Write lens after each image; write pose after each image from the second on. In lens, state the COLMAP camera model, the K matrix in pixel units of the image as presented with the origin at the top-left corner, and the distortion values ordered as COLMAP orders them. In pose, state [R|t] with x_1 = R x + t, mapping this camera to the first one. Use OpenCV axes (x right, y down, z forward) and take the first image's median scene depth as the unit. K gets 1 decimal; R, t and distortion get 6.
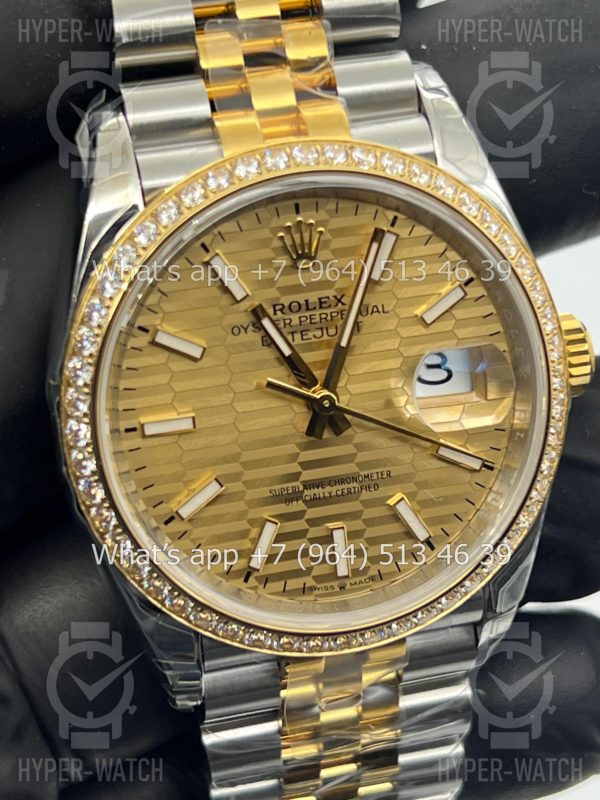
lens RADIAL K [[1793.6, 0, 300.0], [0, 1793.6, 400.0], [0, 0, 1]] dist [0.040808, -0.321233]
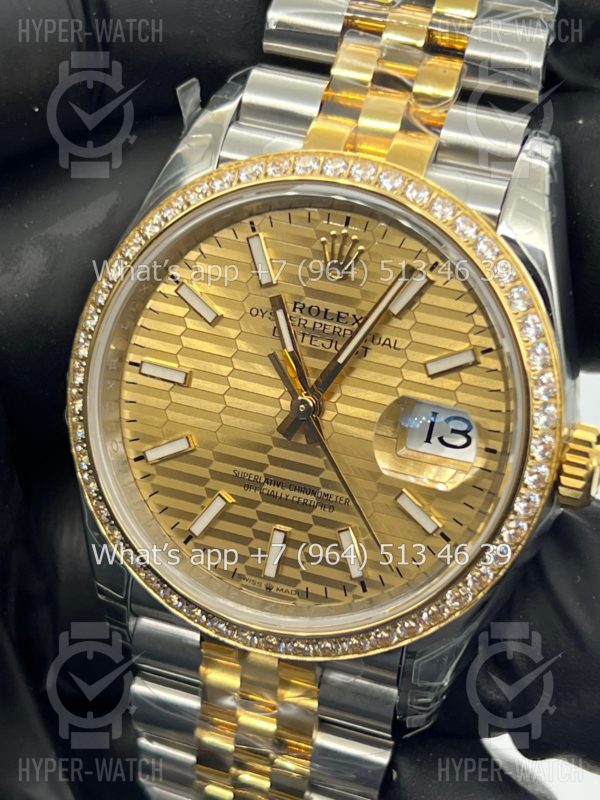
lens RADIAL K [[1793.6, 0, 300.0], [0, 1793.6, 400.0], [0, 0, 1]] dist [0.040808, -0.321233]
pose [[0.839288, 0.353684, -0.412921, 0.428528], [-0.378930, 0.925158, 0.022238, -0.024238], [0.389882, 0.137804, 0.910495, 0.066755]]
